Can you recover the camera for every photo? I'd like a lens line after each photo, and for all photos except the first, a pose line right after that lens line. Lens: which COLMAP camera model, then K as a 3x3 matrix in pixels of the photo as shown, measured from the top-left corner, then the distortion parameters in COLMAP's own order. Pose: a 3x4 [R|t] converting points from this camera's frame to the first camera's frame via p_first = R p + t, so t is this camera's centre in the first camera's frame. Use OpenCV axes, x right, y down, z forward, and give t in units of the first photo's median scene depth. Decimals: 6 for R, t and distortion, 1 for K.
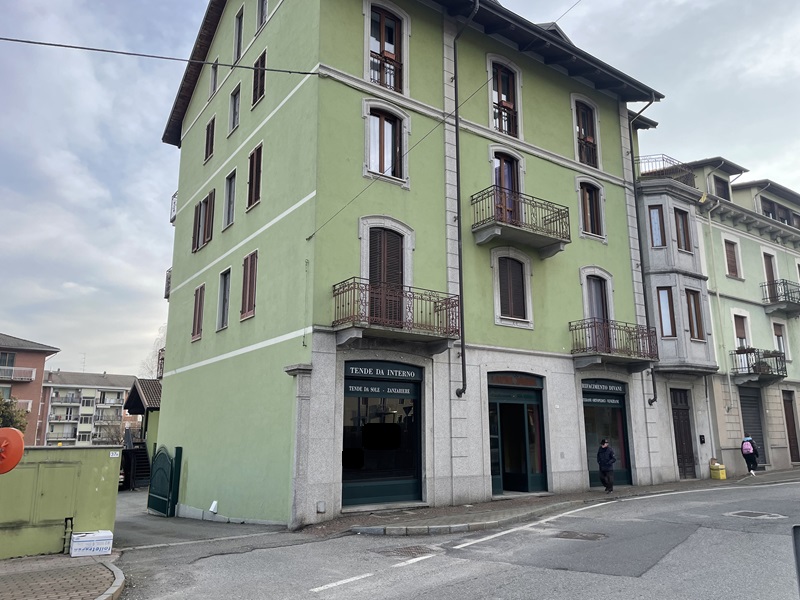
lens RADIAL K [[609.6, 0, 400.6], [0, 609.6, 300.8], [0, 0, 1]] dist [0.002416, 0.000522]
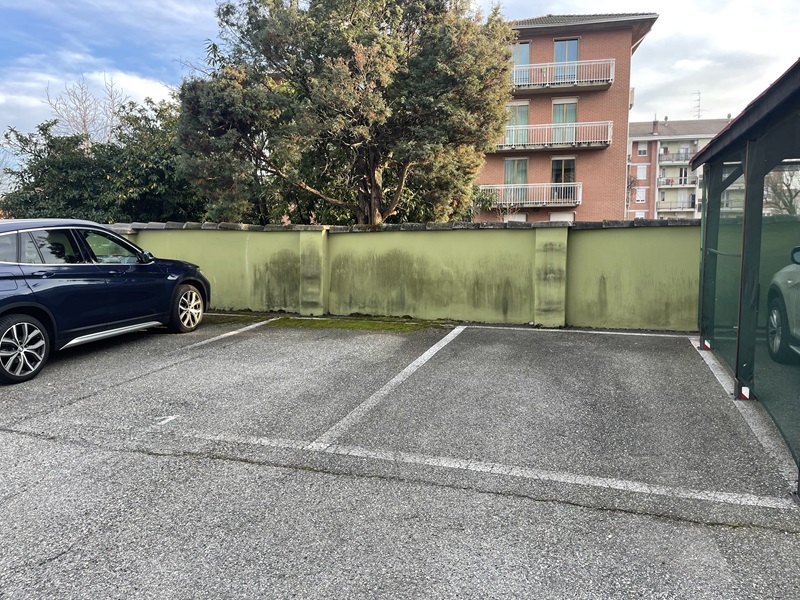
lens RADIAL K [[609.6, 0, 400.6], [0, 609.6, 298.4], [0, 0, 1]] dist [0.002416, 0.000522]
pose [[0.598299, 0.088063, -0.796419, -0.152162], [0.180766, 0.953484, 0.241228, 0.088248], [0.780616, -0.288292, 0.554550, 0.289734]]
